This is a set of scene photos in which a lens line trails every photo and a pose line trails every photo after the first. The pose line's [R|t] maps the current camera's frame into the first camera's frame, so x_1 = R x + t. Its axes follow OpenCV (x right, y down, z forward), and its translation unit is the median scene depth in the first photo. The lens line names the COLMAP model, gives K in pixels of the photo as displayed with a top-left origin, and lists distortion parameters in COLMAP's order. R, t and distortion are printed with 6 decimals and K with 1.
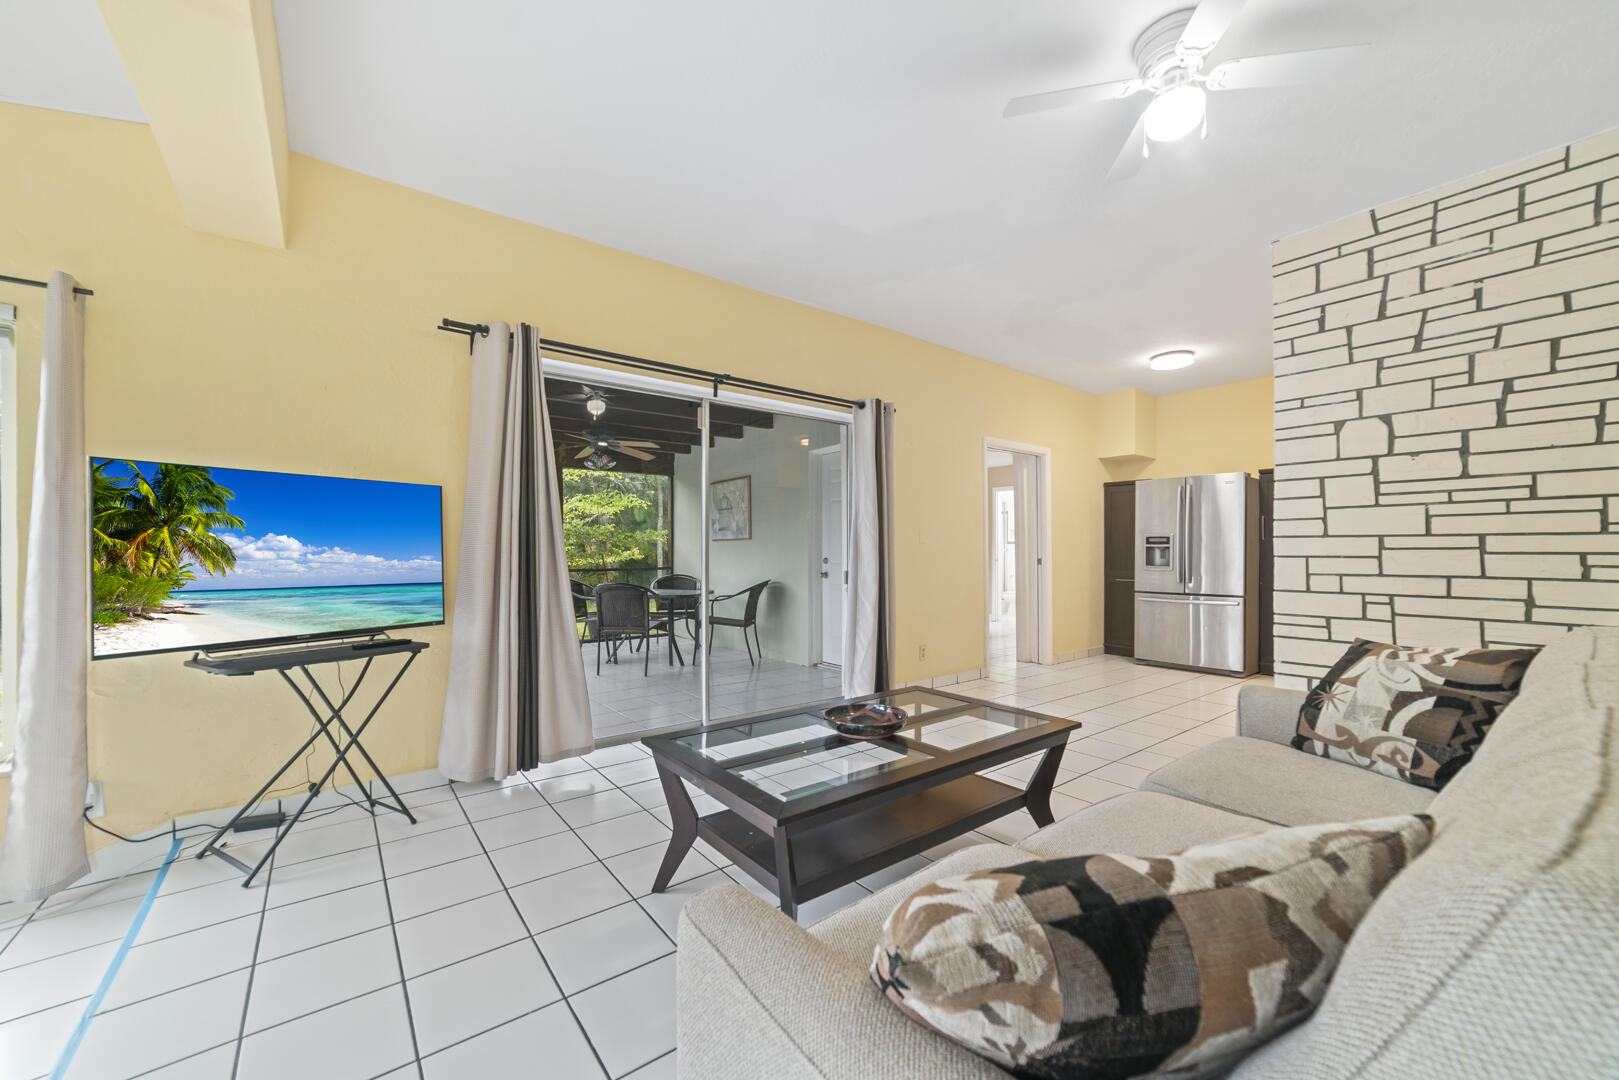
lens RADIAL K [[620.7, 0, 785.5], [0, 620.7, 558.7], [0, 0, 1]] dist [-0.000651, 0.003871]
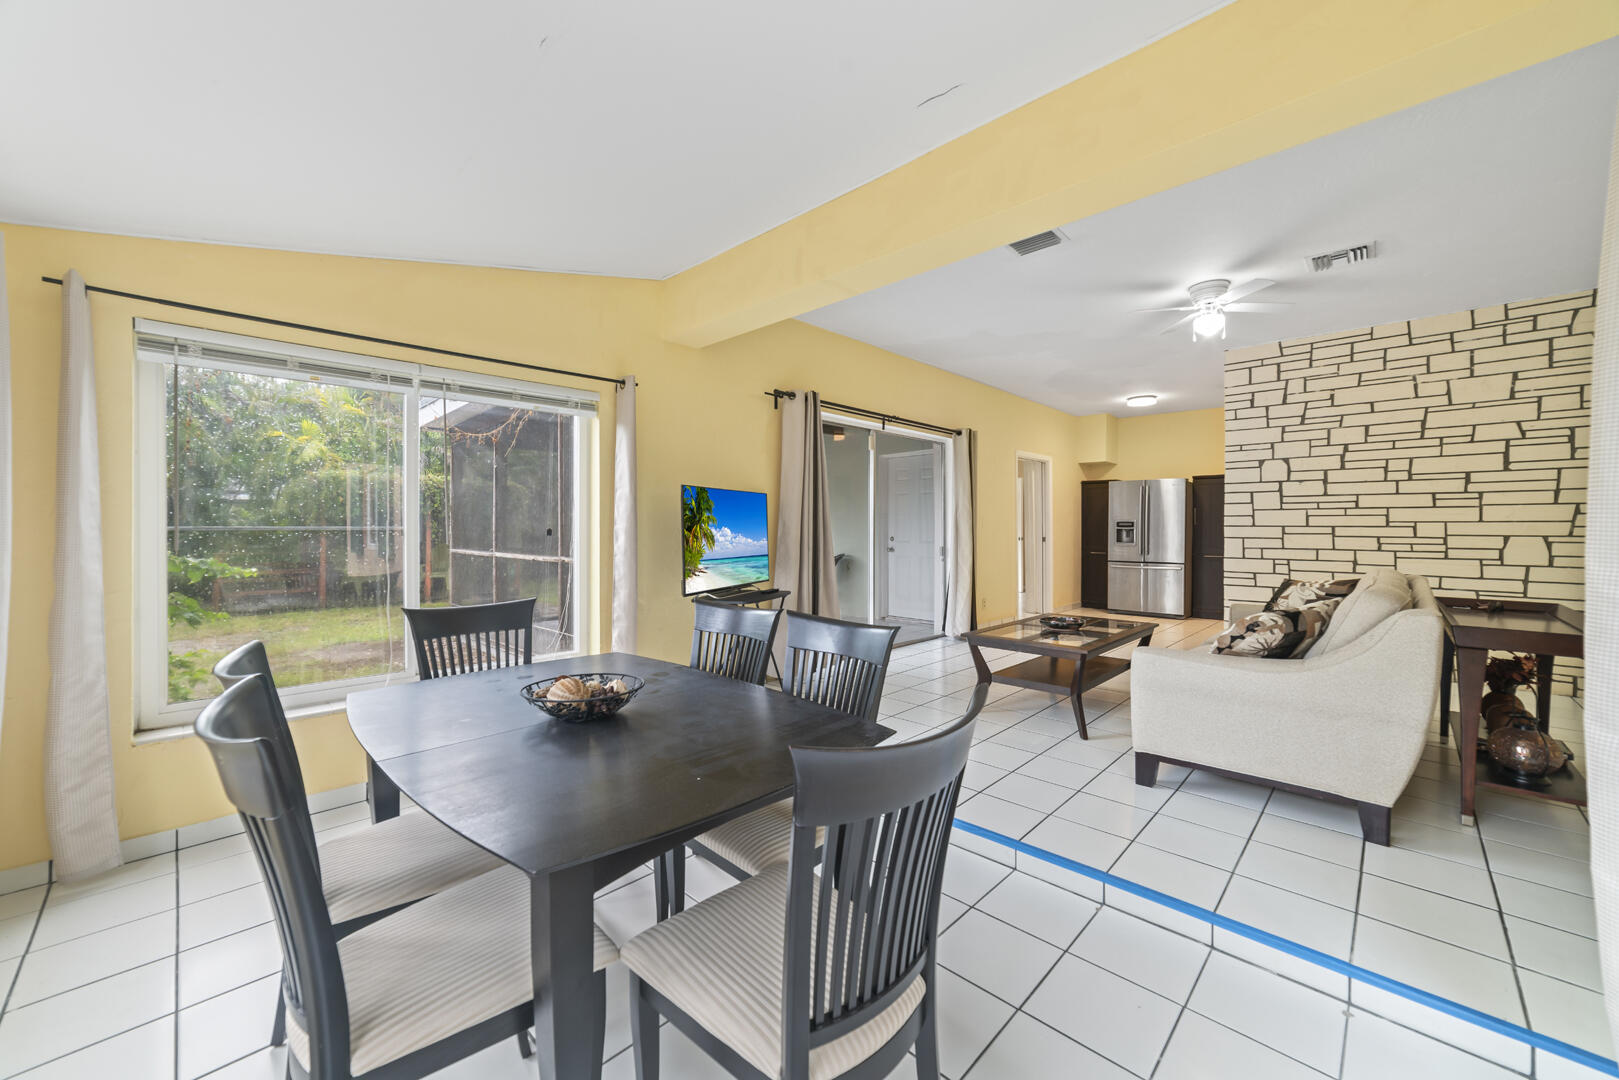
lens RADIAL K [[615.6, 0, 804.1], [0, 615.6, 539.2], [0, 0, 1]] dist [0.014475, 0.000026]
pose [[0.988321, -0.001823, 0.152375, -0.703388], [0.000702, 0.999972, 0.007409, -0.015009], [-0.152384, -0.007215, 0.988295, -0.574437]]
